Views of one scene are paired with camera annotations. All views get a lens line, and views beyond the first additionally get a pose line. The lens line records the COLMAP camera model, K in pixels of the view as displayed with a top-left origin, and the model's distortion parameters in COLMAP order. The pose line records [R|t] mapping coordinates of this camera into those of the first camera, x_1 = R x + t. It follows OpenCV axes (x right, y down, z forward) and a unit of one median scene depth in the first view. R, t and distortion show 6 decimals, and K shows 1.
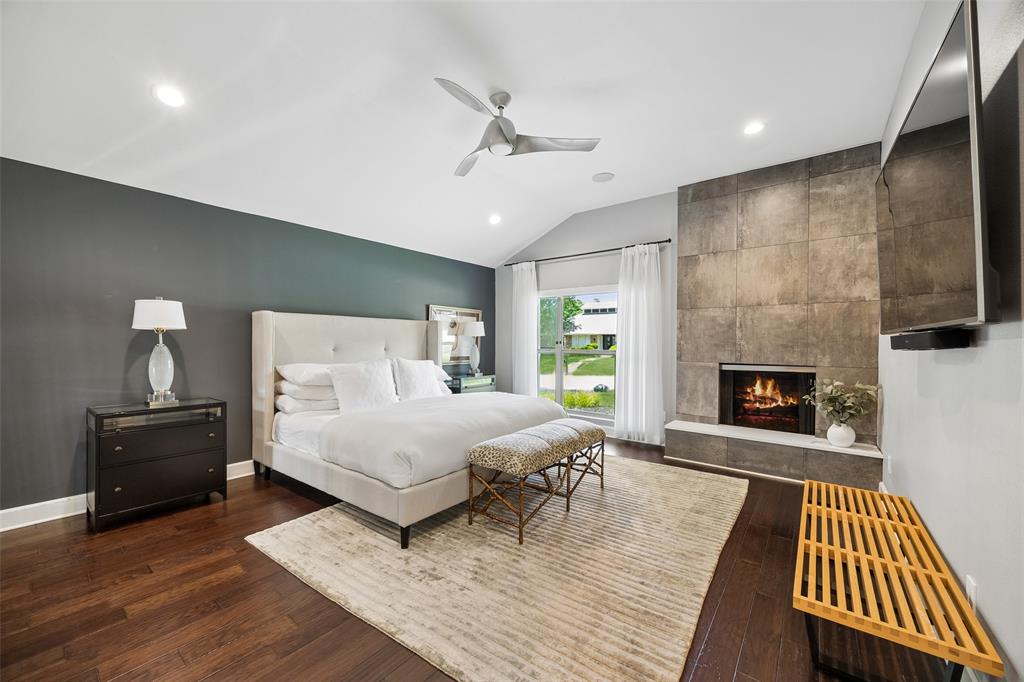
lens RADIAL K [[393.5, 0, 508.5], [0, 393.5, 342.6], [0, 0, 1]] dist [0.000791, -0.001434]
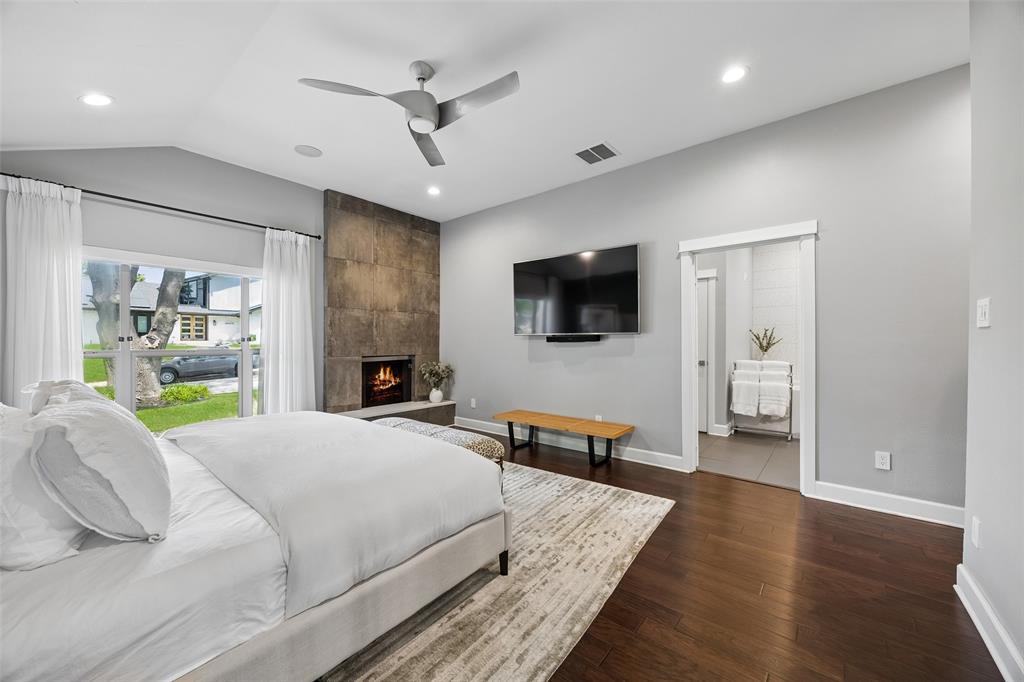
lens RADIAL K [[393.5, 0, 508.0], [0, 393.5, 338.9], [0, 0, 1]] dist [0.000791, -0.001434]
pose [[0.019708, -0.001450, 0.999805, -0.651169], [-0.001509, 0.999998, 0.001480, -0.003362], [-0.999805, -0.001538, 0.019706, 0.555569]]
